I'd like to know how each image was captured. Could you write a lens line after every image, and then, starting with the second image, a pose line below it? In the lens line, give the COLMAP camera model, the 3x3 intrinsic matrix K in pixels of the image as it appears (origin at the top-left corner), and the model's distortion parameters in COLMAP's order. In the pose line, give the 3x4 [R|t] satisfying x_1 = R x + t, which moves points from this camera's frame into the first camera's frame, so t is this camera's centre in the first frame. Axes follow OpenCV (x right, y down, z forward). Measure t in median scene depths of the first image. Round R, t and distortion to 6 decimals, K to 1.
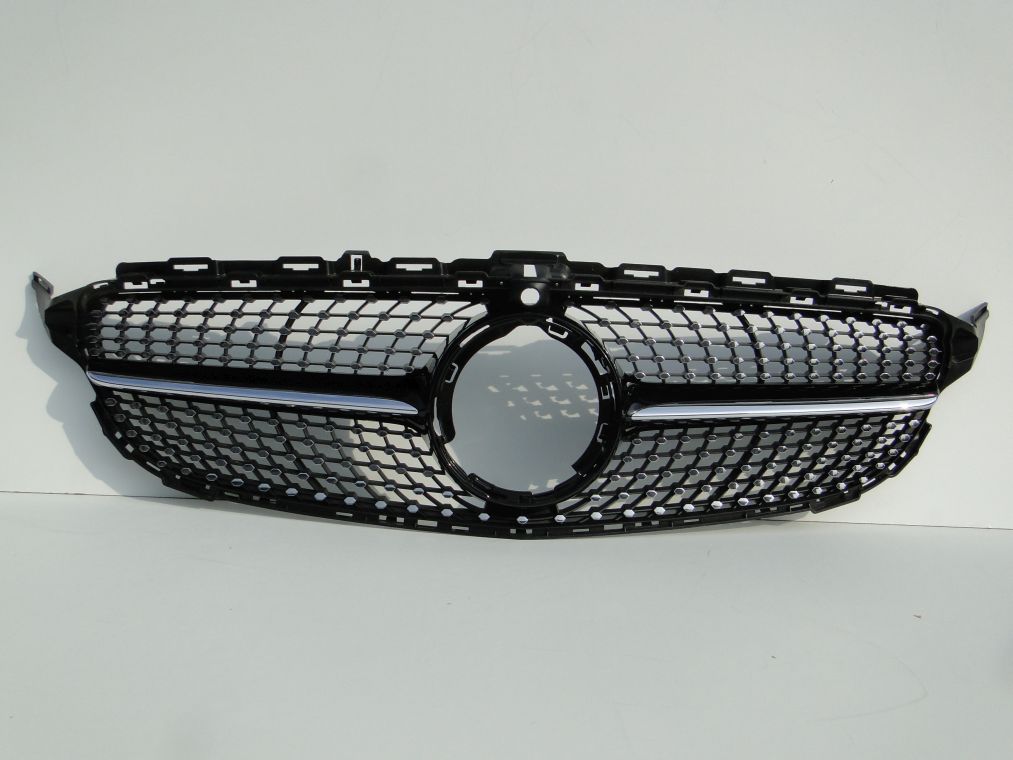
lens RADIAL K [[769.1, 0, 506.5], [0, 769.1, 380.0], [0, 0, 1]] dist [-0.004465, -0.001923]
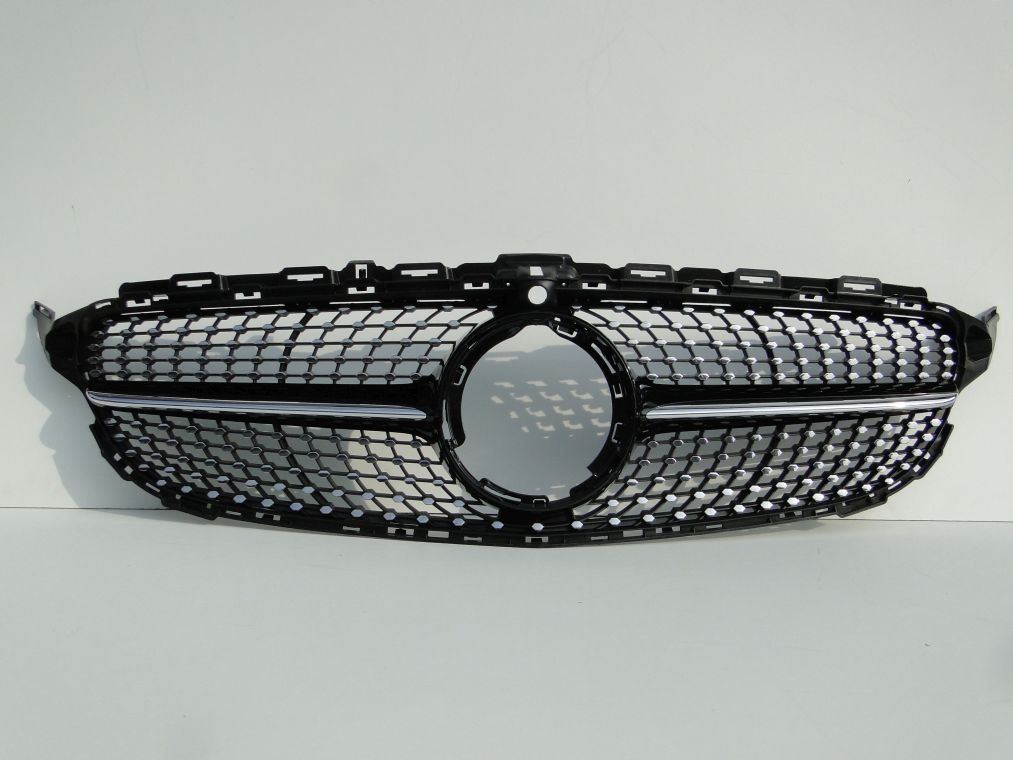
lens RADIAL K [[769.1, 0, 506.5], [0, 769.1, 380.0], [0, 0, 1]] dist [-0.004465, -0.001923]
pose [[0.999488, -0.031957, 0.001332, -0.012963], [0.031899, 0.992921, -0.114414, 0.103827], [0.002334, 0.114398, 0.993432, 0.028334]]
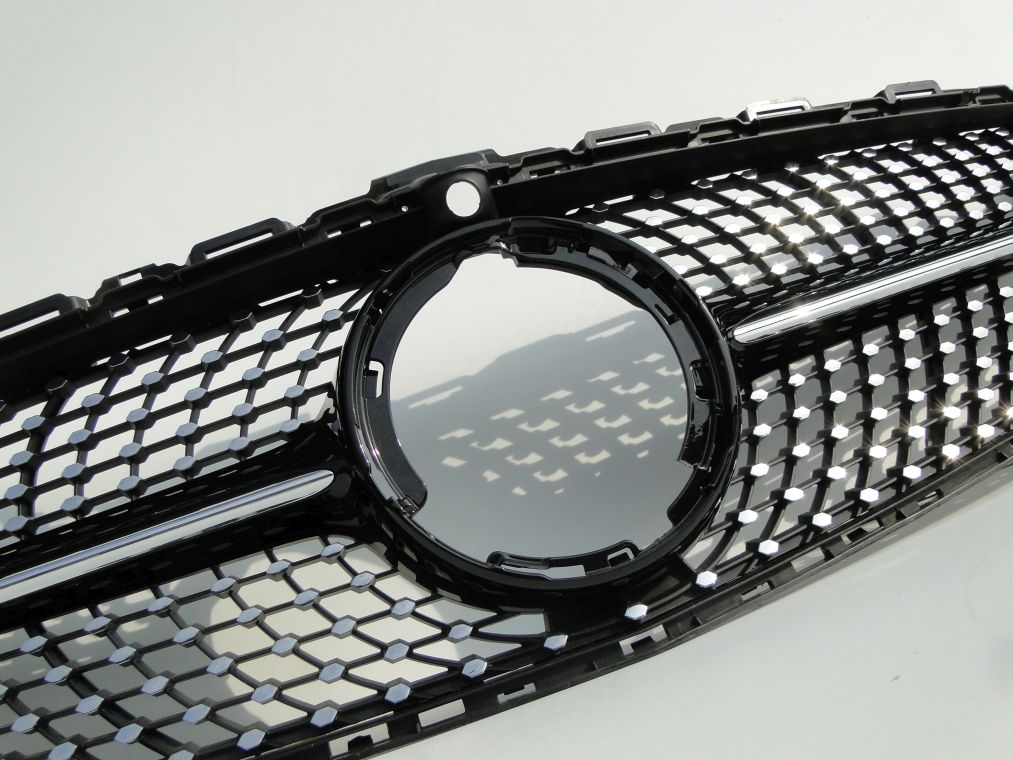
lens RADIAL K [[781.8, 0, 488.6], [0, 781.8, 380.9], [0, 0, 1]] dist [-0.008312, -0.003687]
pose [[0.918729, -0.350168, 0.182539, -0.090021], [0.392888, 0.857035, -0.333362, 0.175182], [-0.039709, 0.377986, 0.924959, 0.507116]]
